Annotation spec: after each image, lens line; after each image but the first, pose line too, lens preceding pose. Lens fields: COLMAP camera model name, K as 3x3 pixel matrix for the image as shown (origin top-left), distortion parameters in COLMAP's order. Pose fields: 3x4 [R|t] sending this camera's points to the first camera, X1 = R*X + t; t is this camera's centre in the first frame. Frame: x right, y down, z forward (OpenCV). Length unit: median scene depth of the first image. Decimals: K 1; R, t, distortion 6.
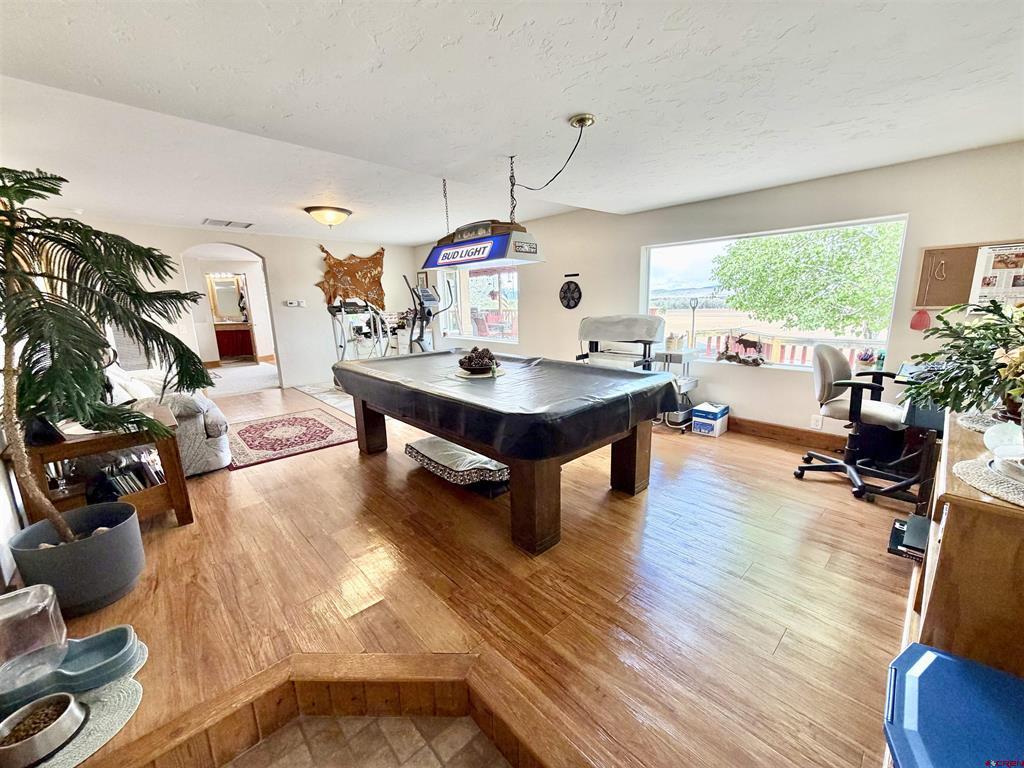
lens RADIAL K [[408.8, 0, 517.5], [0, 408.8, 384.7], [0, 0, 1]] dist [0.002287, -0.000310]
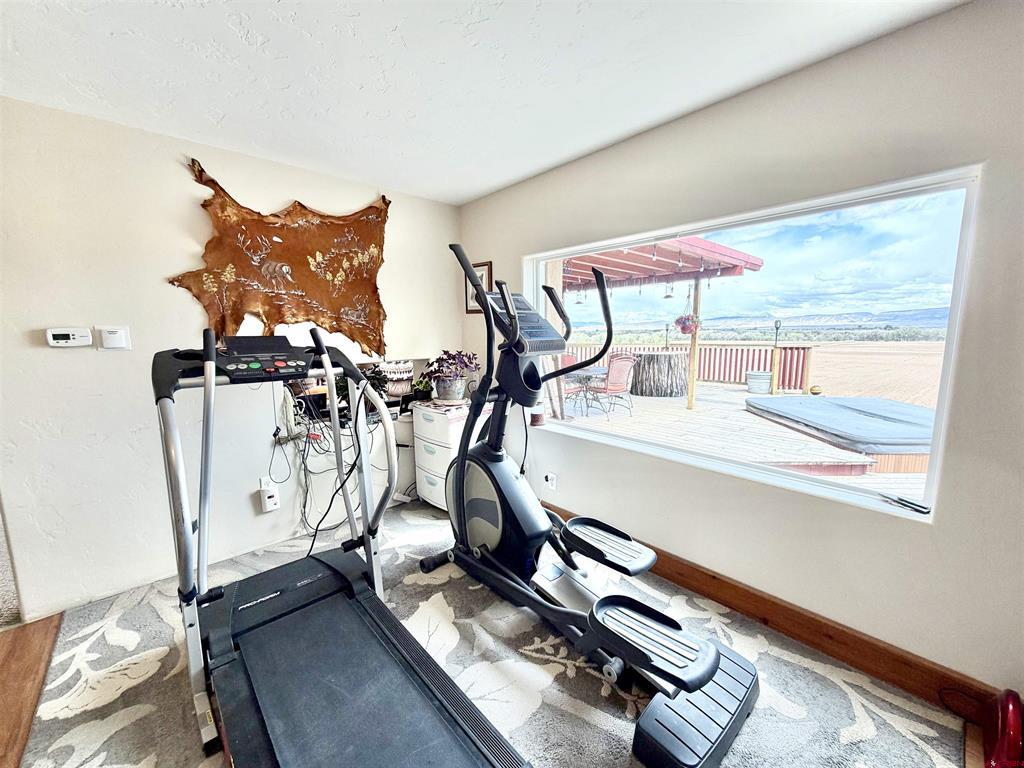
lens RADIAL K [[408.8, 0, 517.5], [0, 408.8, 384.7], [0, 0, 1]] dist [0.002287, -0.000310]
pose [[0.999855, 0.016924, -0.001755, -0.204420], [-0.017007, 0.997181, -0.073081, -0.133824], [0.000514, 0.073100, 0.997324, 0.639140]]
